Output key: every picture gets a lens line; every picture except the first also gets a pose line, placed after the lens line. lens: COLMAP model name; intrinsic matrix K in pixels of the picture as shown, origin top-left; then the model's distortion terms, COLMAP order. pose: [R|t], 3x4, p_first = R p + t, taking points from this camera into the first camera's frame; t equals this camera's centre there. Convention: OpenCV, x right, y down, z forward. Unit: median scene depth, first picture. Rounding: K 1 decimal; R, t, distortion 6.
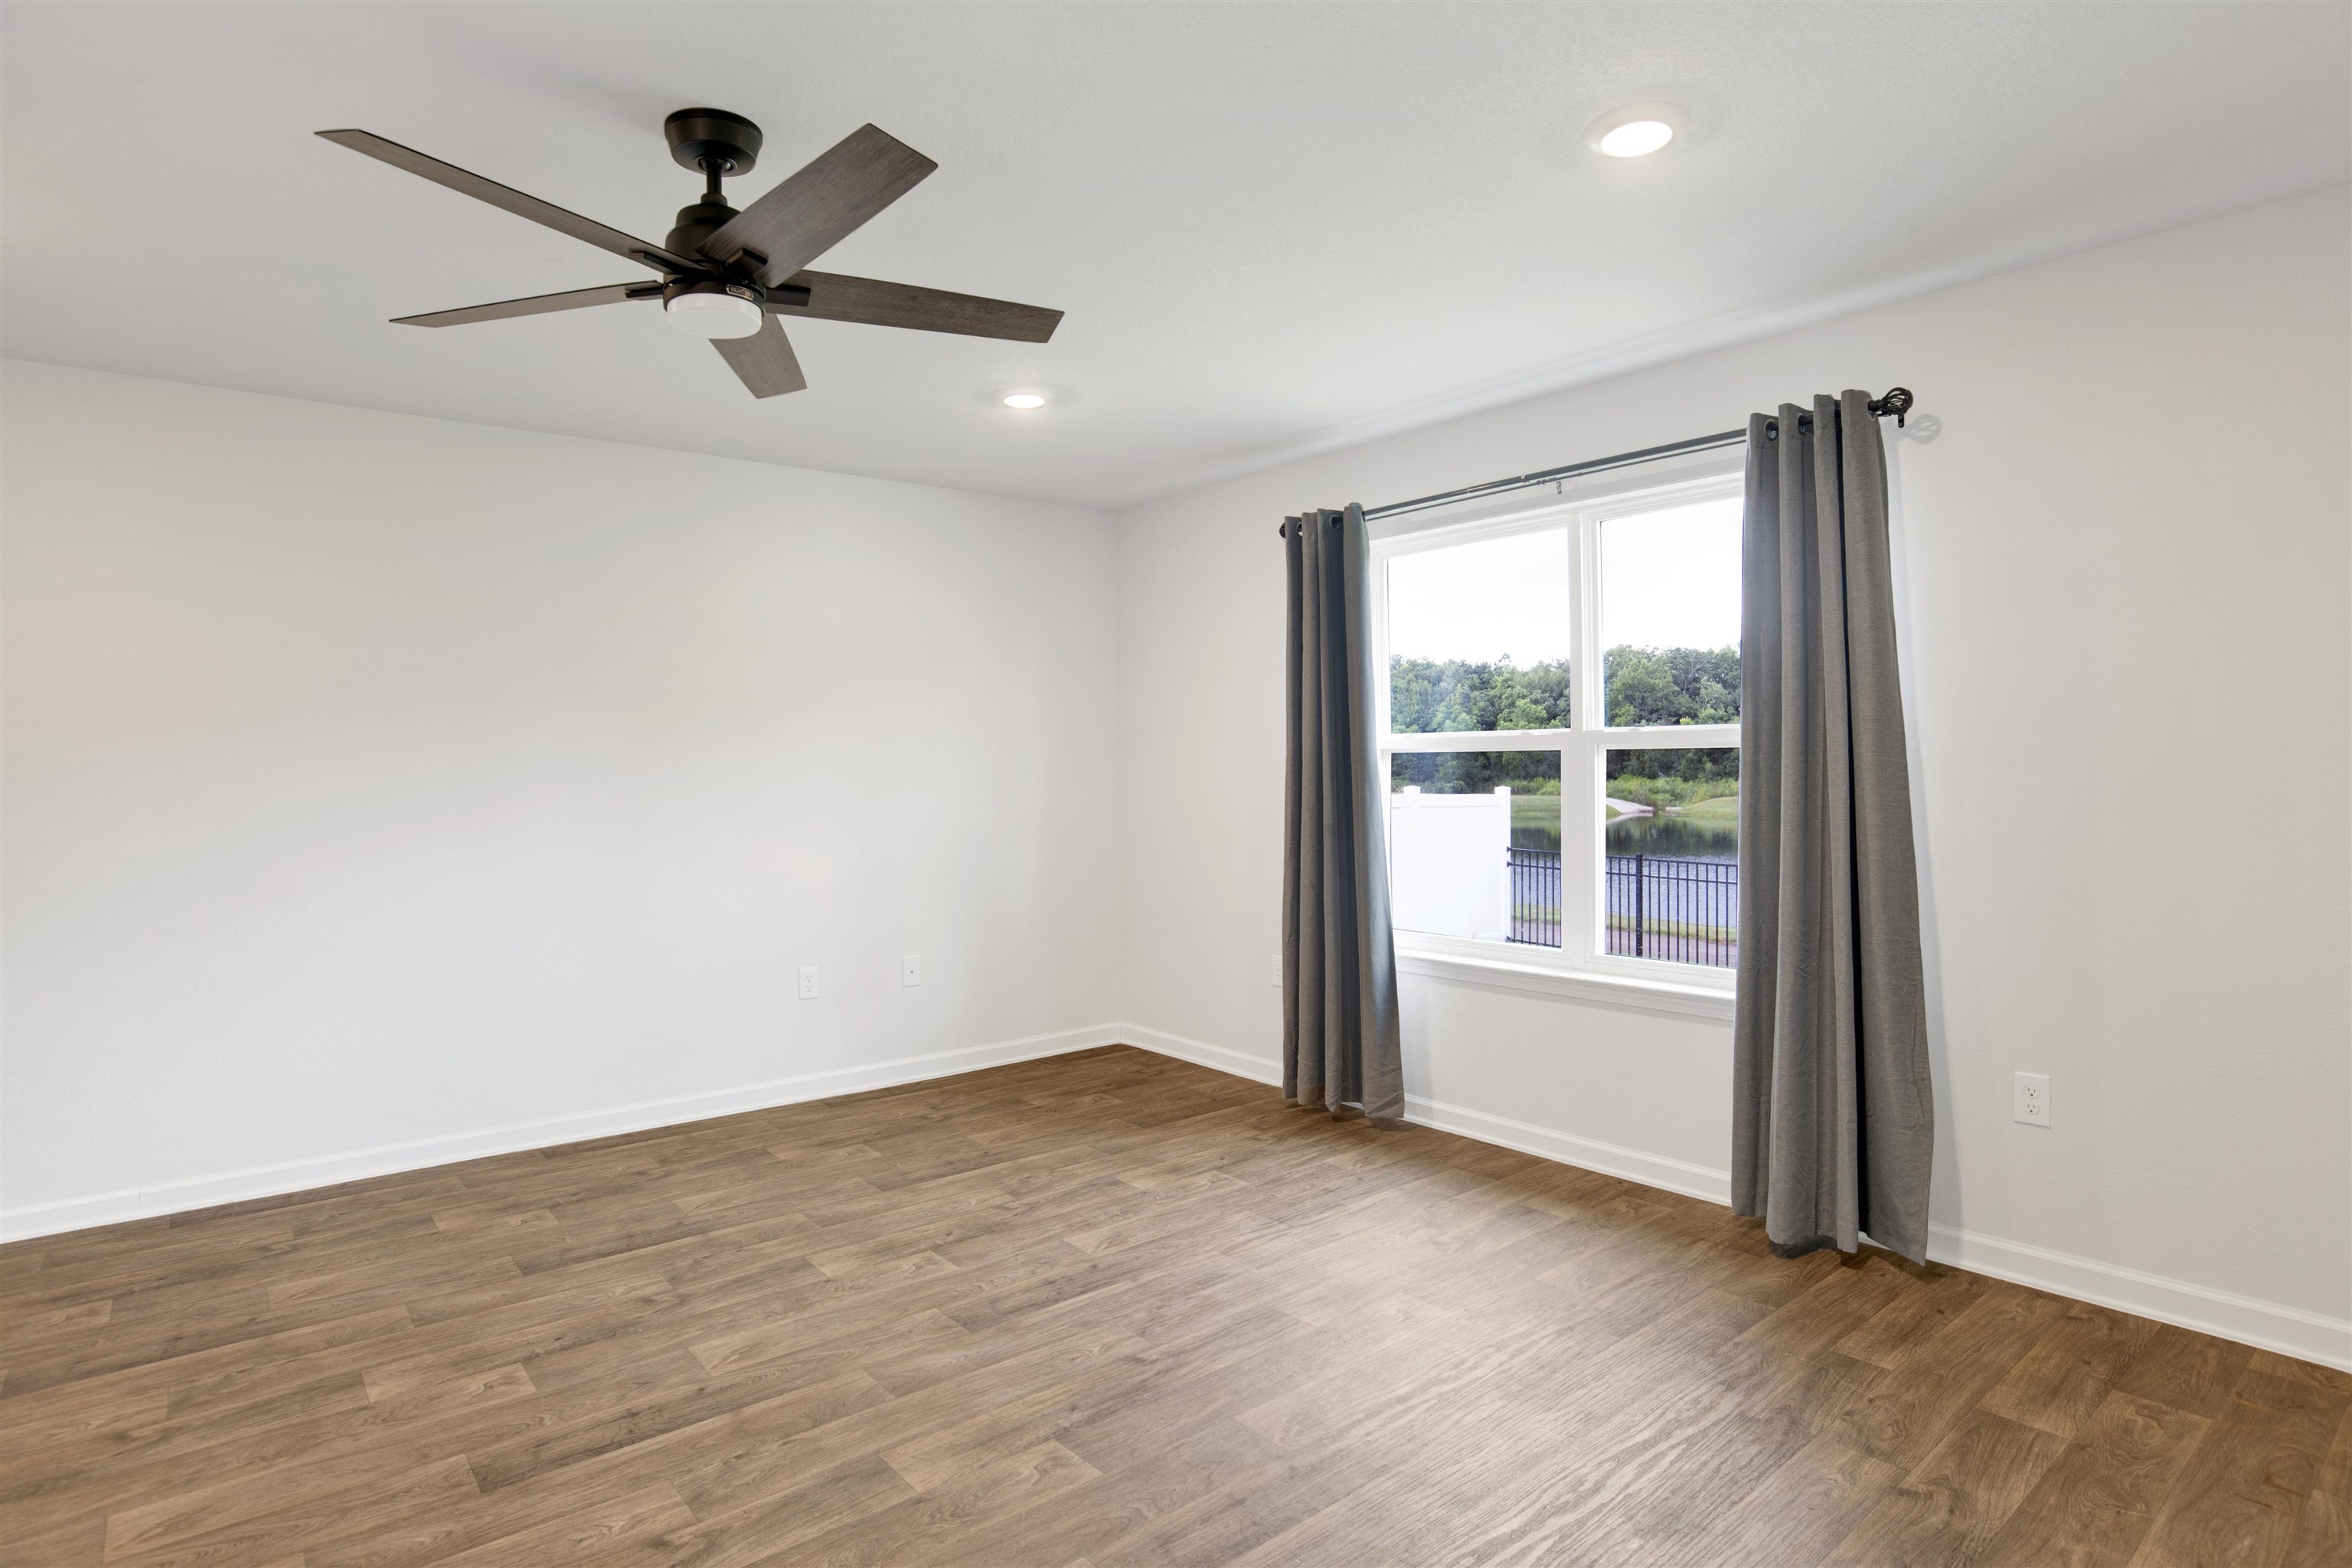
lens RADIAL K [[1243.1, 0, 1176.0], [0, 1243.1, 784.0], [0, 0, 1]] dist [0.001218, 0.001802]
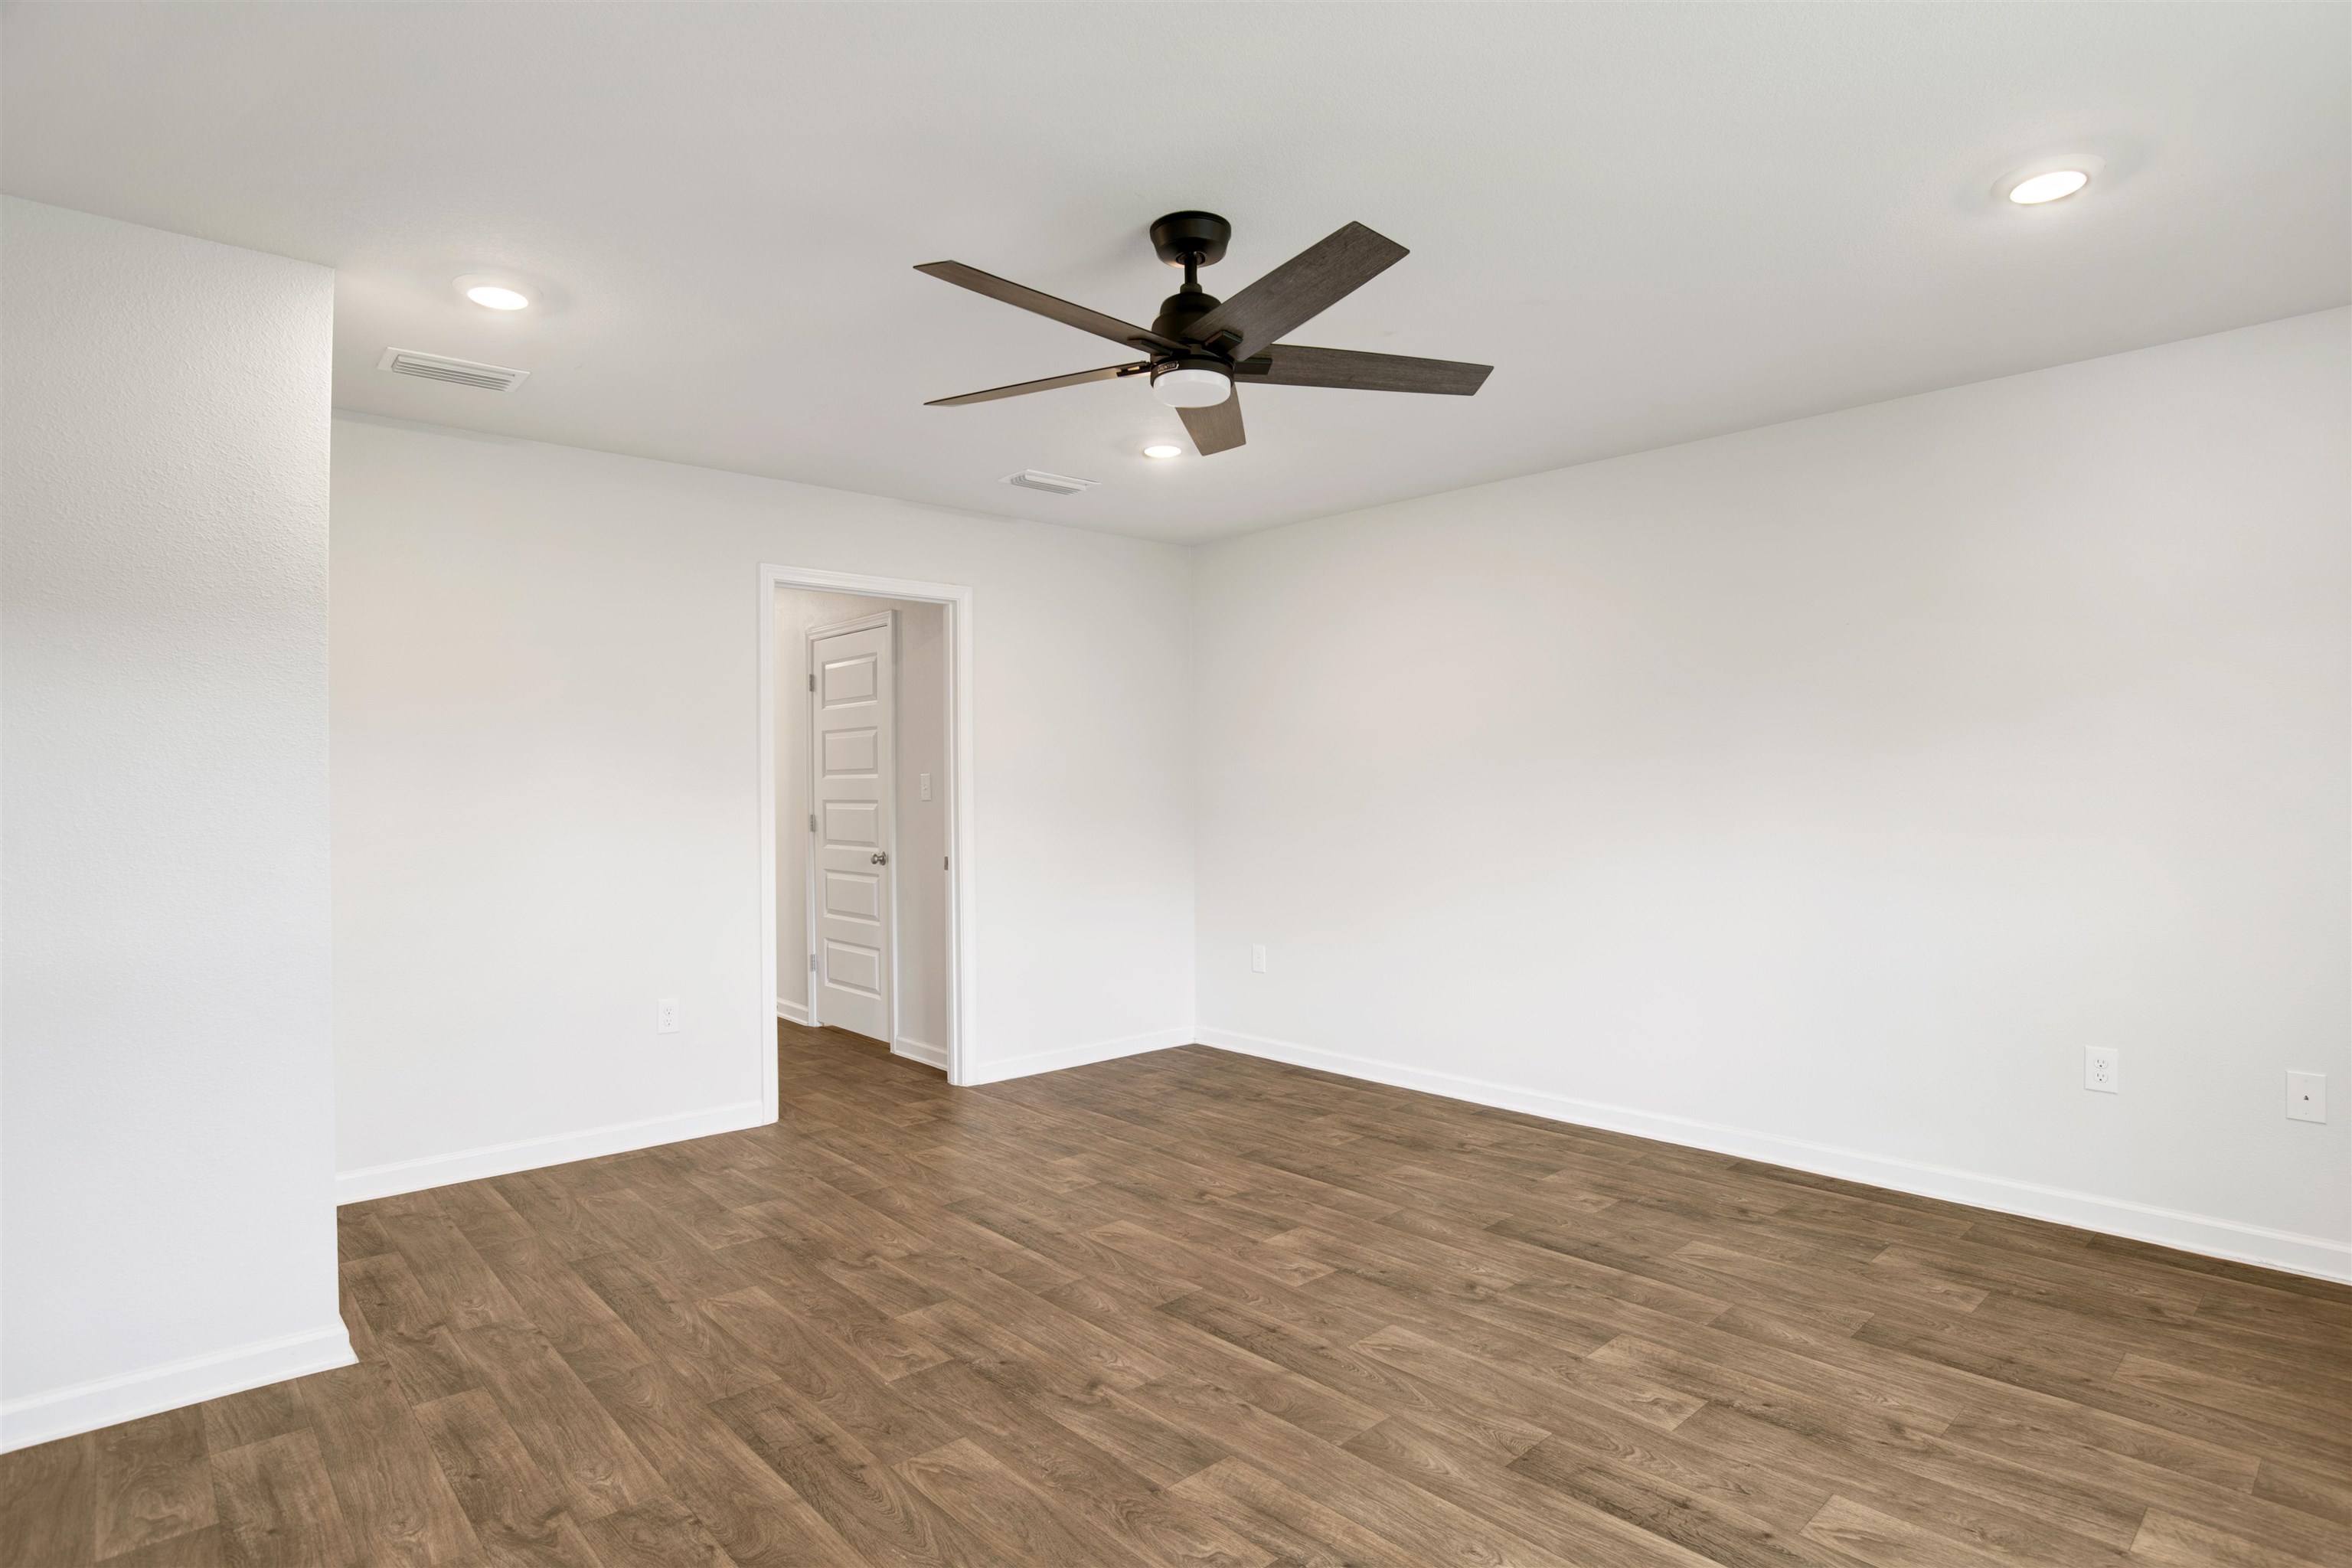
lens RADIAL K [[1220.3, 0, 1176.0], [0, 1220.3, 784.0], [0, 0, 1]] dist [-0.015443, 0.000947]
pose [[0.063603, 0.002010, -0.997973, 0.566053], [0.006447, 0.999976, 0.002425, -0.011270], [0.997954, -0.006588, 0.063588, 0.672729]]
